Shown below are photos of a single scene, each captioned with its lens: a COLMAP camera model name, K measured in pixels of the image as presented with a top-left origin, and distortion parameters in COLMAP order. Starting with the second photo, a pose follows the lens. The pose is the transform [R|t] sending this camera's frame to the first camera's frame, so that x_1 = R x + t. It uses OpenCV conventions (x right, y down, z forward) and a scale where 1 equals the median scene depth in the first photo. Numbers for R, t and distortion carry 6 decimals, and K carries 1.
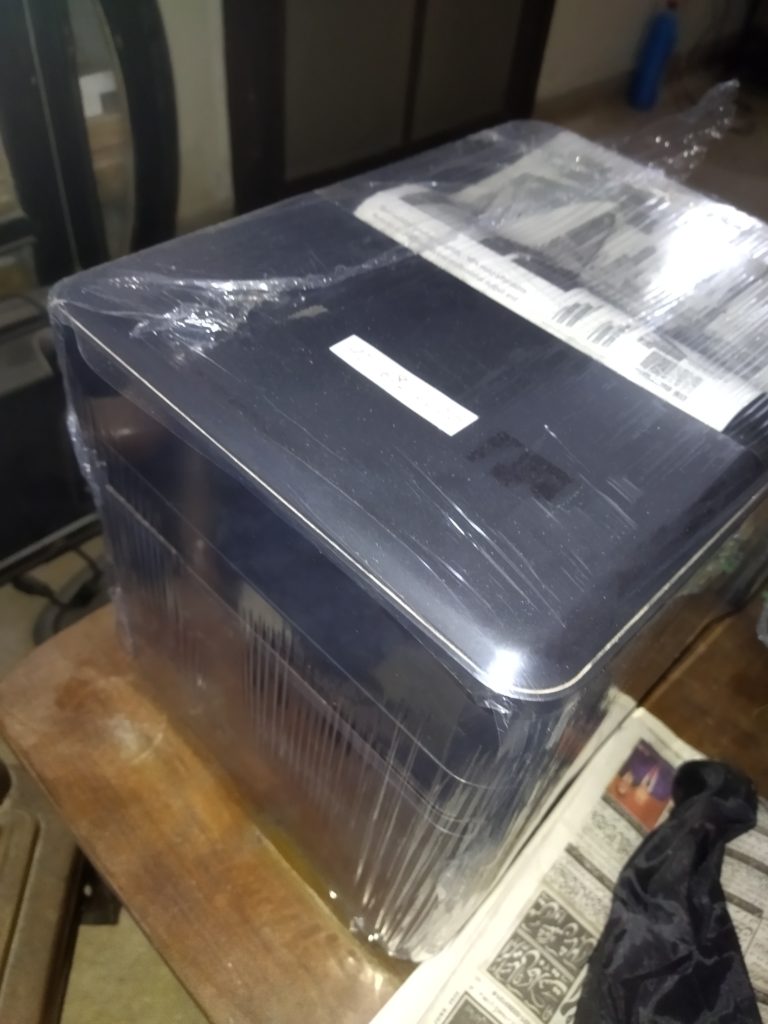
lens RADIAL K [[779.6, 0, 384.0], [0, 779.6, 512.0], [0, 0, 1]] dist [0.102908, -0.213367]
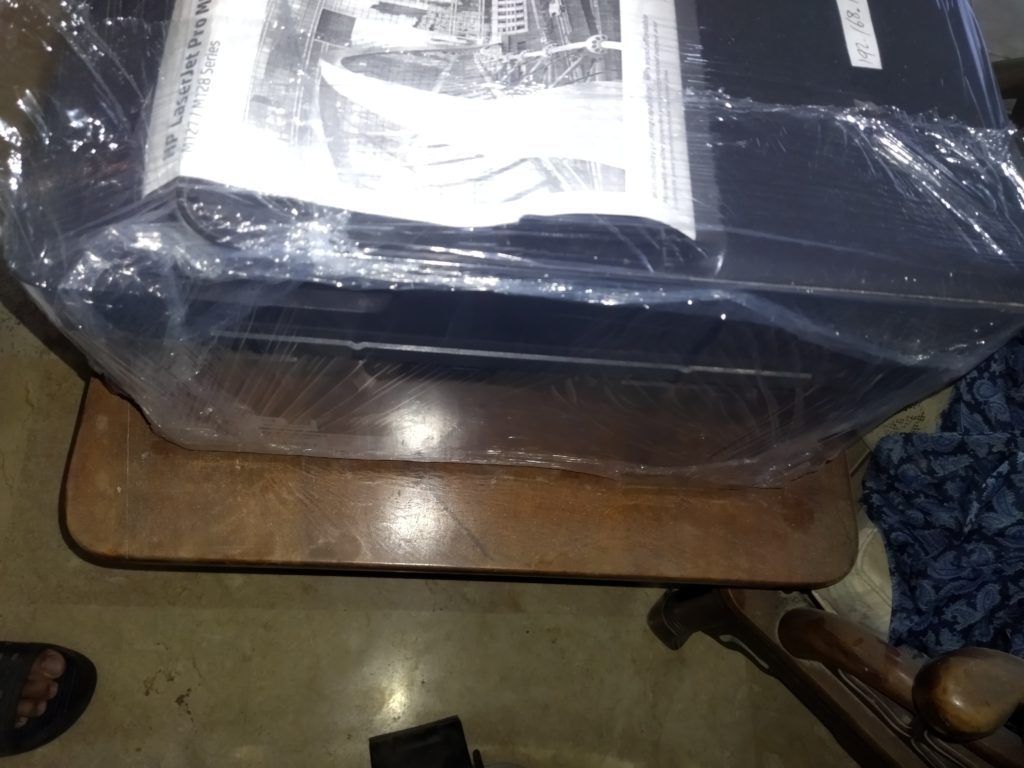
lens RADIAL K [[779.6, 0, 512.0], [0, 779.6, 384.0], [0, 0, 1]] dist [0.102908, -0.213367]
pose [[-0.674774, -0.730833, 0.102778, -0.113813], [0.388285, -0.233119, 0.891566, -1.079592], [-0.627627, 0.641512, 0.441074, 0.798686]]
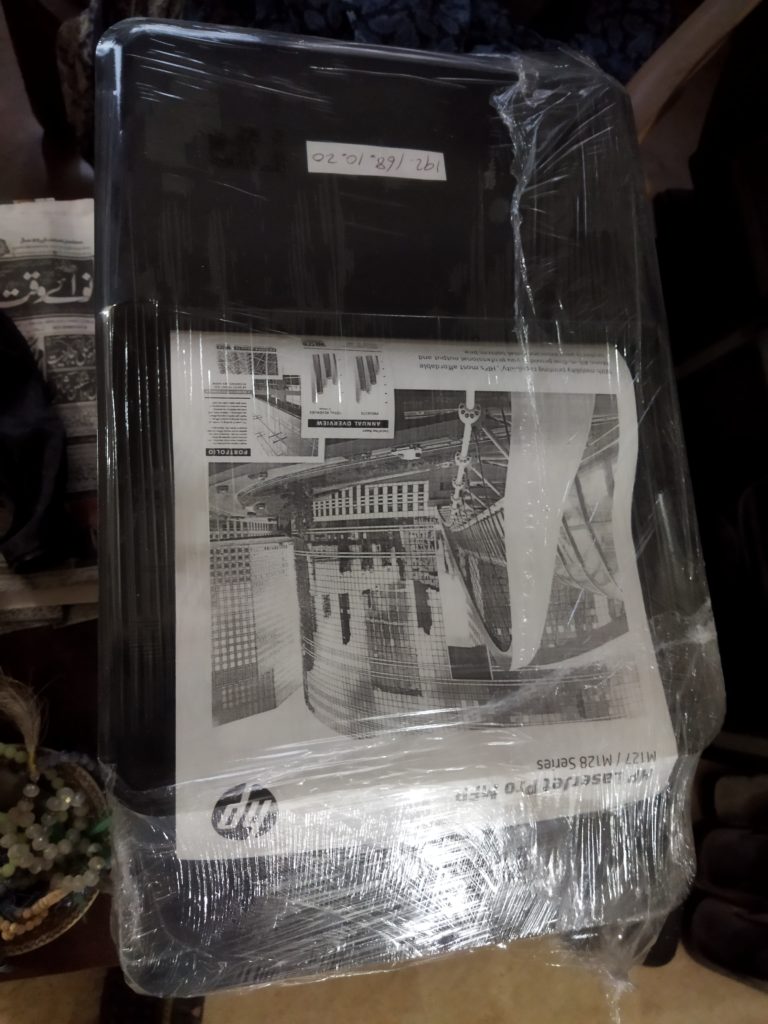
lens RADIAL K [[779.6, 0, 384.0], [0, 779.6, 512.0], [0, 0, 1]] dist [0.102908, -0.213367]
pose [[-0.605460, 0.687606, -0.400771, 0.601768], [-0.745865, -0.314535, 0.587157, -0.728678], [0.277676, 0.654420, 0.703299, 0.343781]]
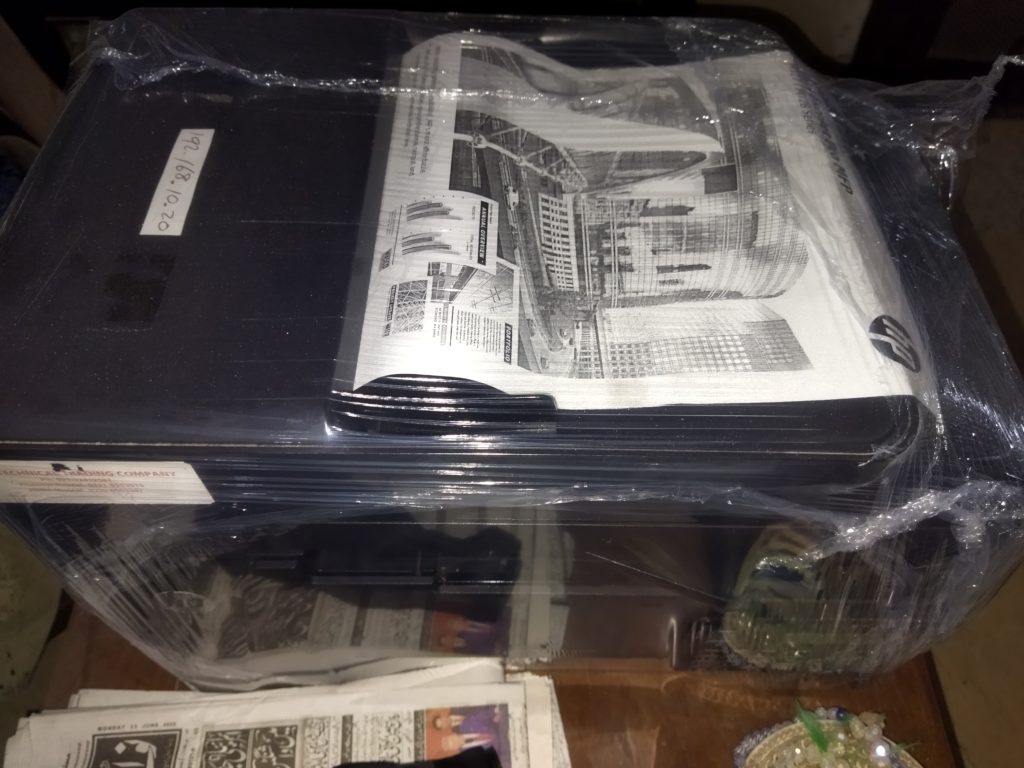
lens RADIAL K [[779.6, 0, 512.0], [0, 779.6, 384.0], [0, 0, 1]] dist [0.102908, -0.213367]
pose [[0.702494, 0.524741, -0.480779, 0.691120], [-0.494111, 0.845804, 0.201170, -0.253434], [0.512207, 0.096237, 0.853453, 0.232923]]
